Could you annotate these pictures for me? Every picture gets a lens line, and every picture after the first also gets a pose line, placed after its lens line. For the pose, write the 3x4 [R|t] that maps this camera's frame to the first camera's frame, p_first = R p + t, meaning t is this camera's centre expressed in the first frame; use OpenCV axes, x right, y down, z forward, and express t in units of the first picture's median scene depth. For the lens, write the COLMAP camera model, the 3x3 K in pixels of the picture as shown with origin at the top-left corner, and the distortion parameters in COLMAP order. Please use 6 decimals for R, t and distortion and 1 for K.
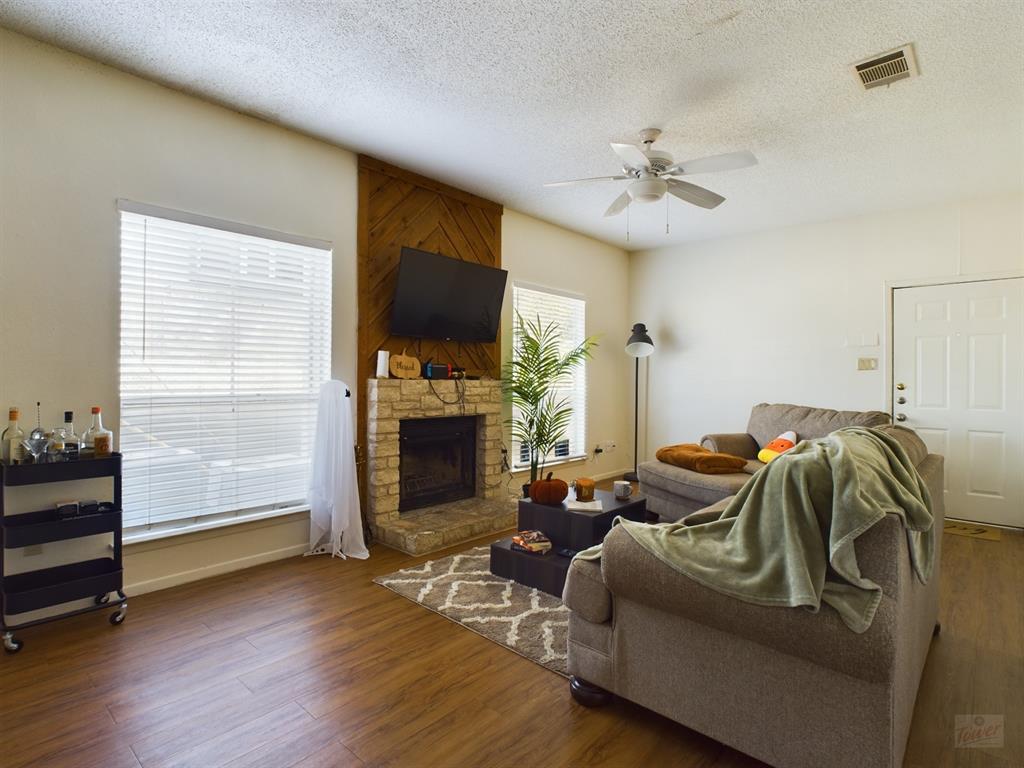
lens RADIAL K [[545.8, 0, 512.3], [0, 545.8, 380.6], [0, 0, 1]] dist [0.002932, 0.000940]
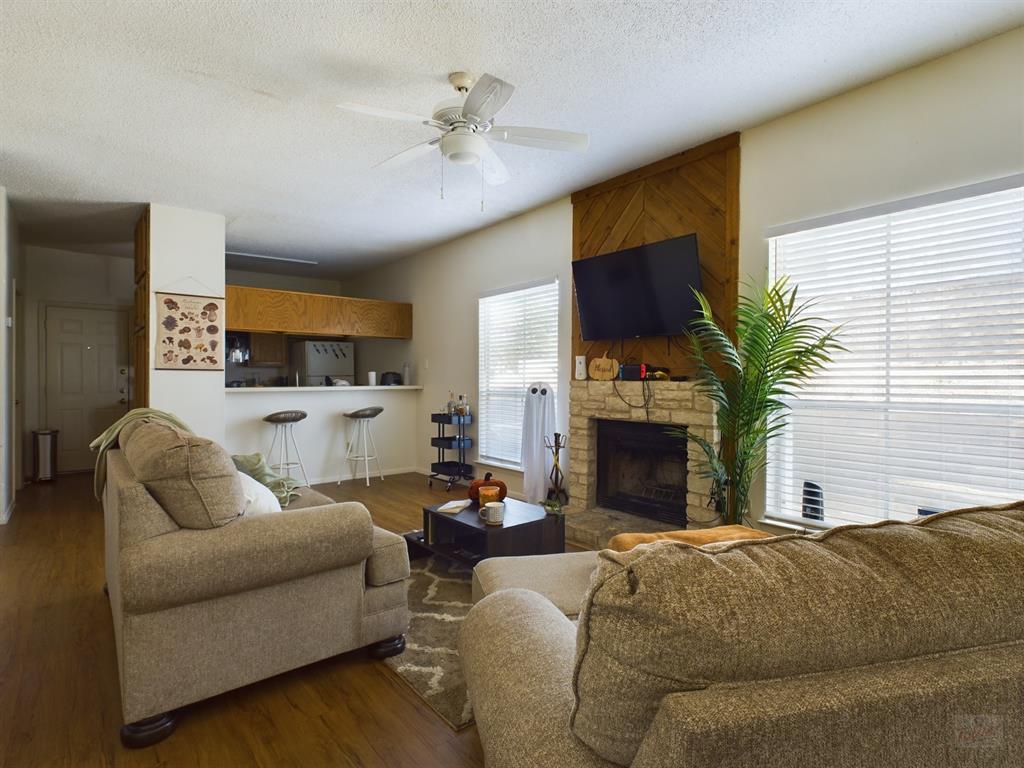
lens RADIAL K [[545.8, 0, 512.4], [0, 545.8, 384.5], [0, 0, 1]] dist [0.002932, 0.000940]
pose [[-0.174670, -0.001518, -0.984626, 0.843482], [-0.008565, 0.999963, -0.000022, 0.006197], [0.984590, 0.008430, -0.174677, 0.983676]]
